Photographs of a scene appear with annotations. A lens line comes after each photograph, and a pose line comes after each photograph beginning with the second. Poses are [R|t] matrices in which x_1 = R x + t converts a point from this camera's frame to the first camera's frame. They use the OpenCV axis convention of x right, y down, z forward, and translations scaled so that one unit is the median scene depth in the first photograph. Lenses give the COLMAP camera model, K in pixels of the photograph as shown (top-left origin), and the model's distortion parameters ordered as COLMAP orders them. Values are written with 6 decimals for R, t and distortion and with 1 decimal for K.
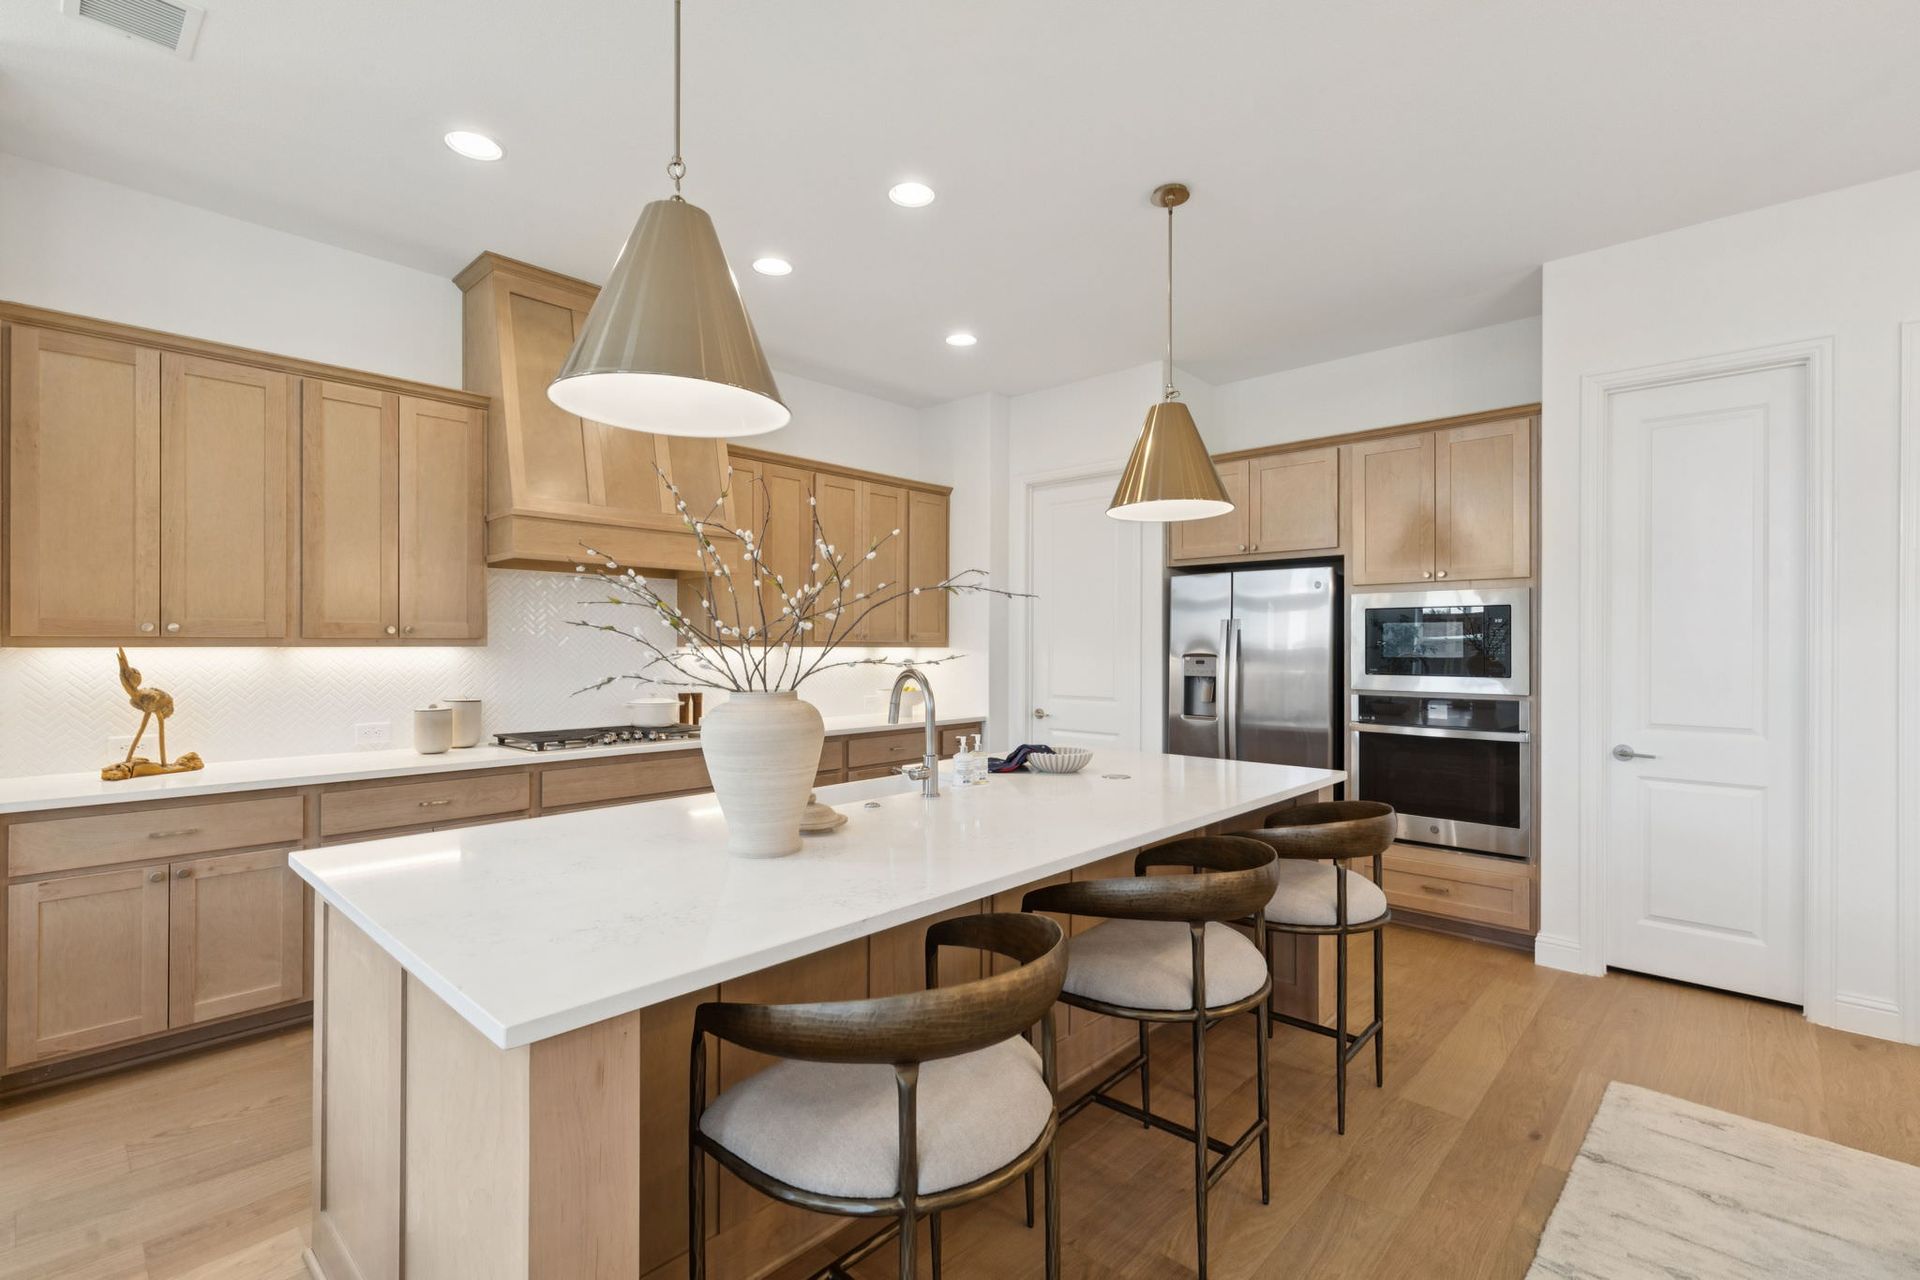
lens RADIAL K [[862.0, 0, 958.8], [0, 862.0, 641.4], [0, 0, 1]] dist [0.009438, -0.001227]
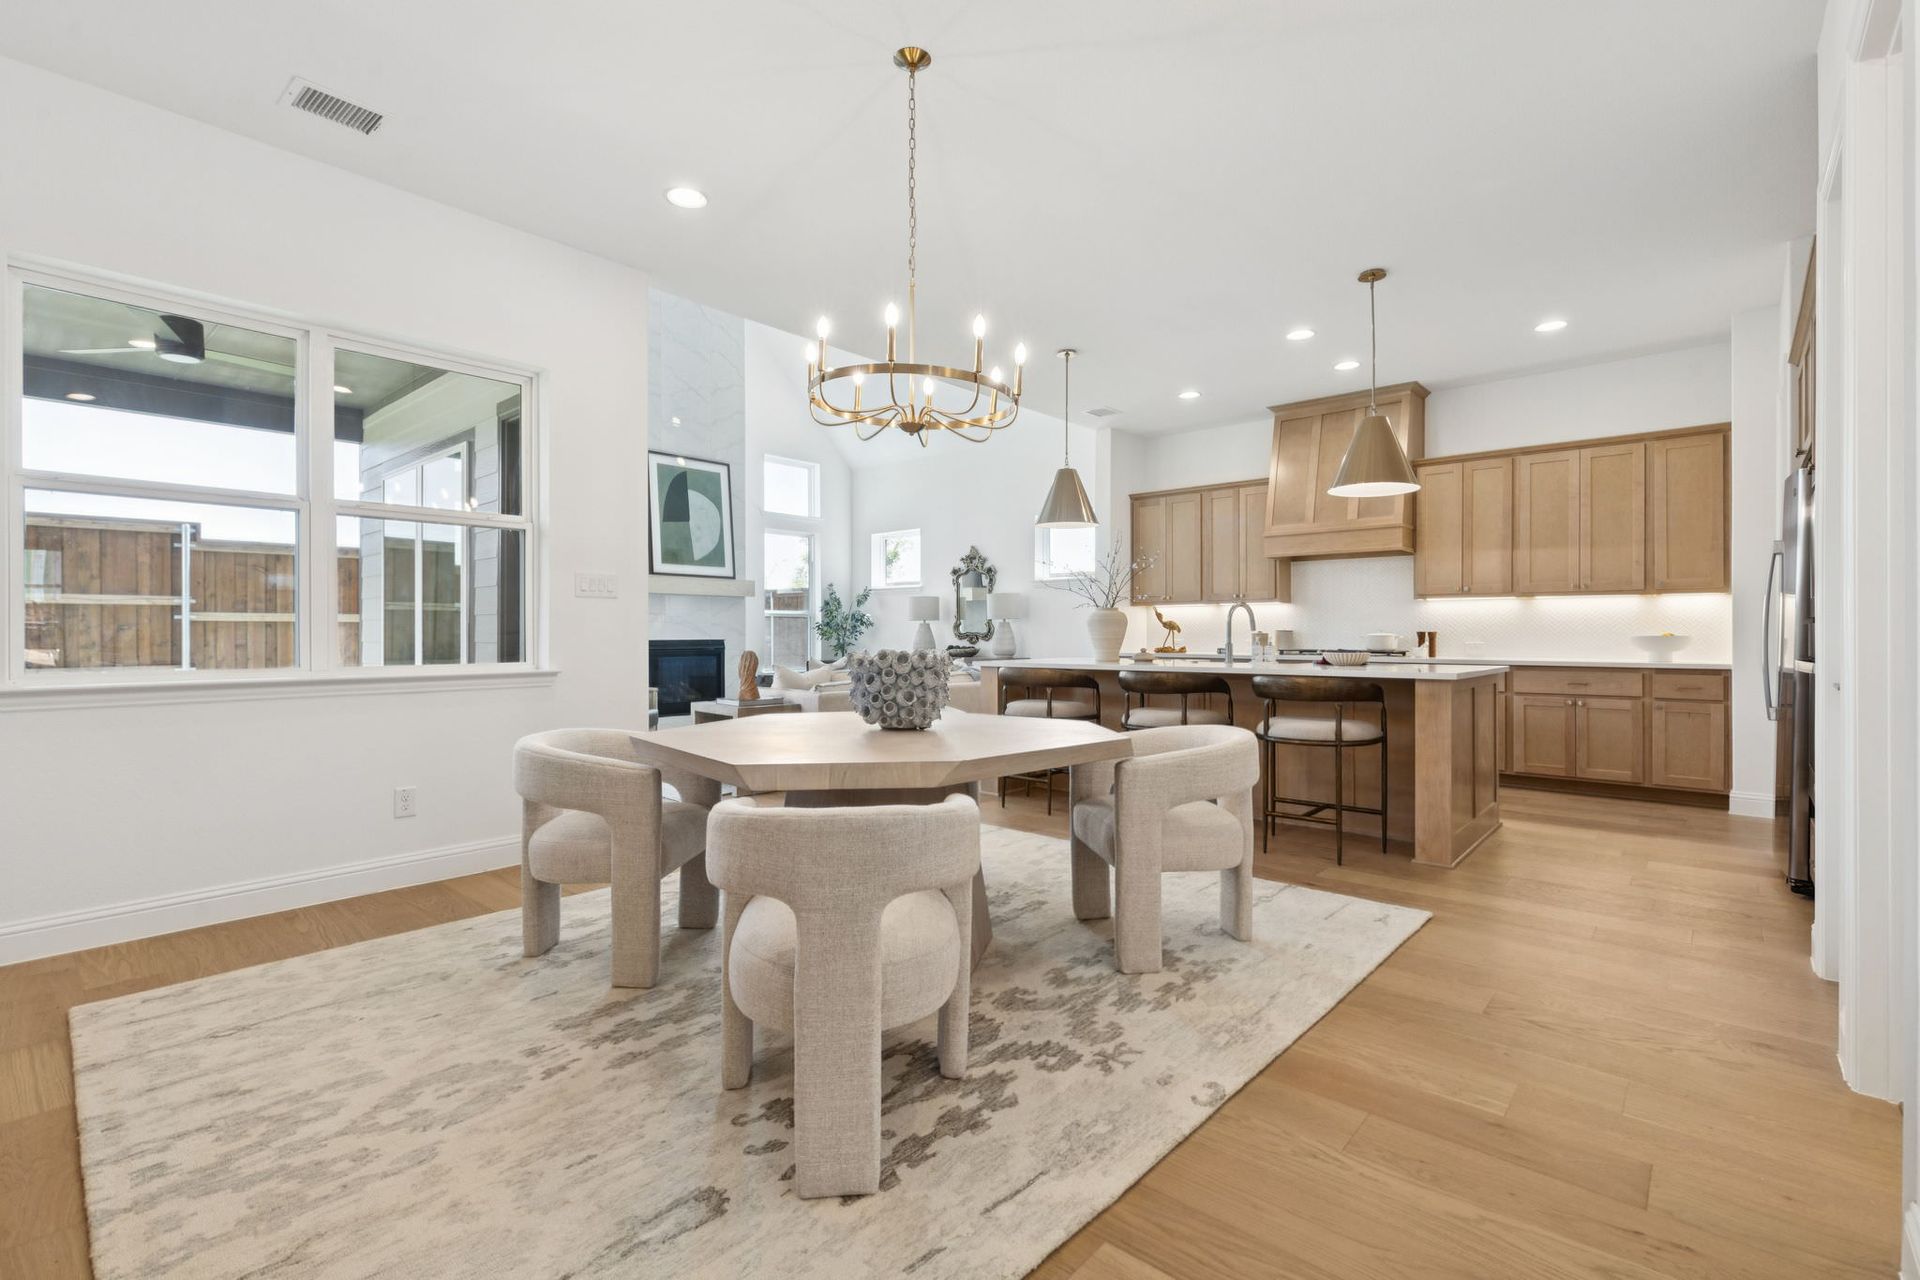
lens RADIAL K [[862.0, 0, 952.3], [0, 862.0, 636.6], [0, 0, 1]] dist [0.009438, -0.001227]
pose [[0.022929, 0.001849, -0.999735, 1.403973], [0.004470, 0.999988, 0.001952, 0.076297], [0.999727, -0.004513, 0.022920, 0.206949]]
